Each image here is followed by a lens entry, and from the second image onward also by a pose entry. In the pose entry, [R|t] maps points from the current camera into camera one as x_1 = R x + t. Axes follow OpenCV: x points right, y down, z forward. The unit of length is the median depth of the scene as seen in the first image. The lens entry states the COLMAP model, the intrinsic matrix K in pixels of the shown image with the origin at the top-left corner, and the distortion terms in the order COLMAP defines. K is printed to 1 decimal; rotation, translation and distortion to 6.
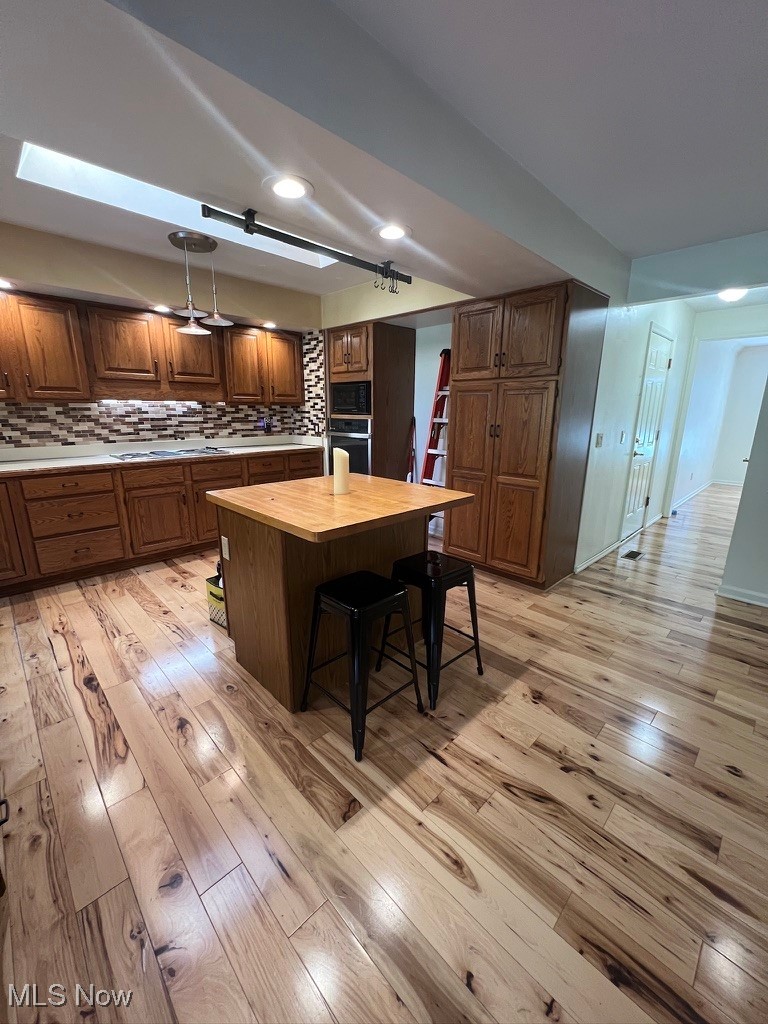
lens RADIAL K [[409.2, 0, 383.5], [0, 409.2, 513.0], [0, 0, 1]] dist [-0.005707, 0.002631]
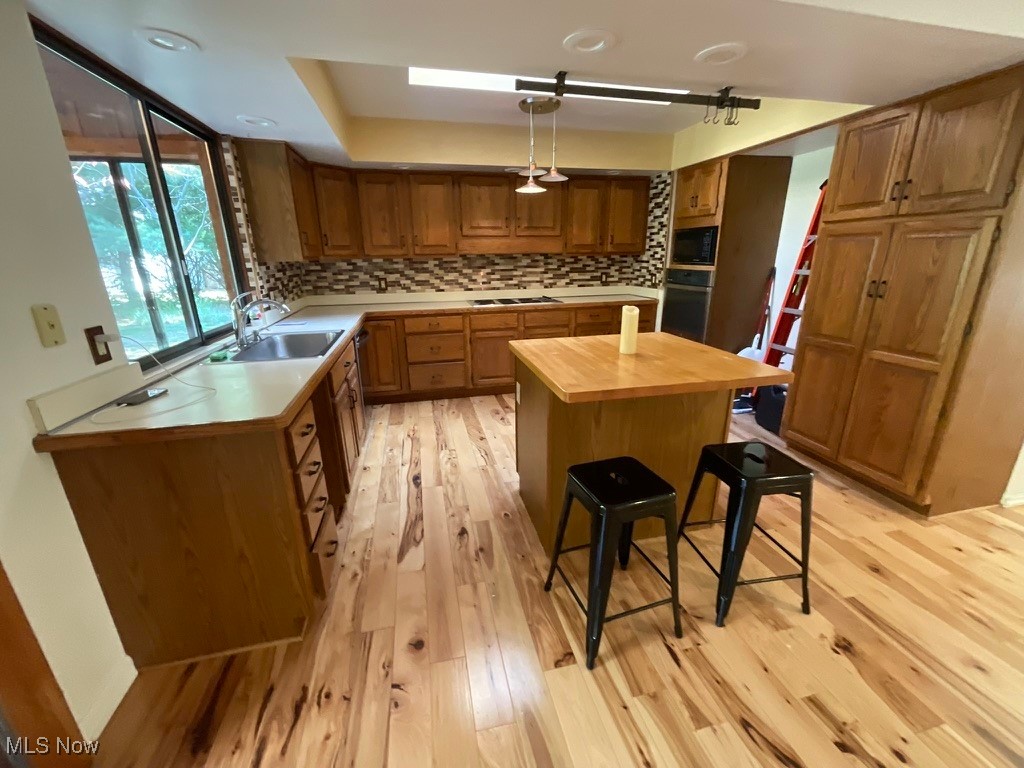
lens RADIAL K [[416.9, 0, 512.2], [0, 416.9, 382.9], [0, 0, 1]] dist [-0.004992, 0.001972]
pose [[0.852981, 0.137150, -0.503601, 0.106190], [-0.110342, 0.990435, 0.082840, -0.021166], [0.510146, -0.015092, 0.859955, 0.012742]]
